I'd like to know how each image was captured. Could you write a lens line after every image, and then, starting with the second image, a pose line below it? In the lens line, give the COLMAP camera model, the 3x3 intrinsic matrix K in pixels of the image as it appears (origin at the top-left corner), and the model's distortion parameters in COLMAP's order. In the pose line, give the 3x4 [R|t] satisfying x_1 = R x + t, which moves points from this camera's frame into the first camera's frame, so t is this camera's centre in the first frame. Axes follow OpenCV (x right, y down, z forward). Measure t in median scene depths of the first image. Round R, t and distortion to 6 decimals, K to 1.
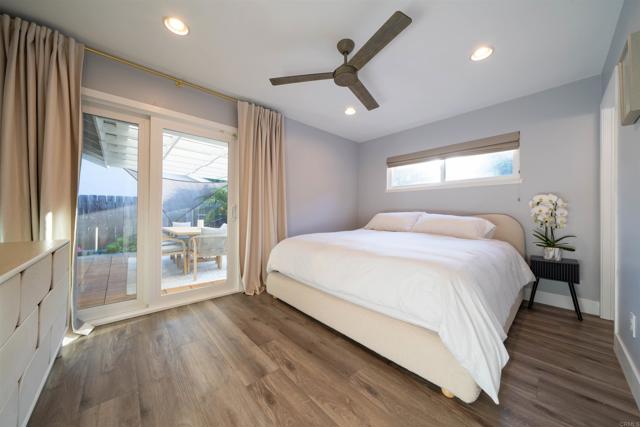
lens RADIAL K [[221.4, 0, 320.3], [0, 221.4, 211.3], [0, 0, 1]] dist [-0.002855, -0.000103]
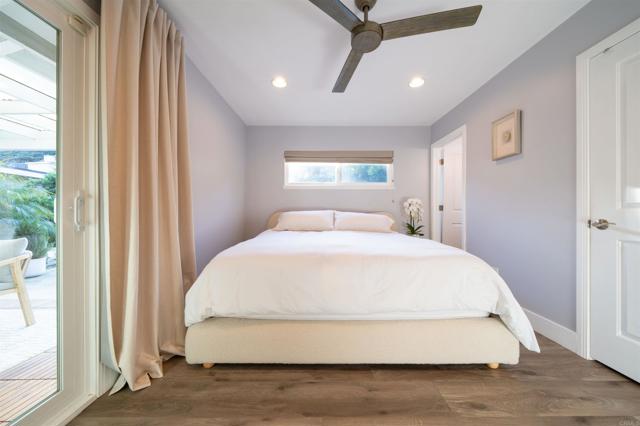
lens RADIAL K [[221.4, 0, 320.3], [0, 221.4, 210.8], [0, 0, 1]] dist [-0.002855, -0.000103]
pose [[0.668943, -0.001425, 0.743312, -0.465123], [-0.003012, 0.999985, 0.004627, 0.001413], [-0.743307, -0.005334, 0.668929, 0.464802]]
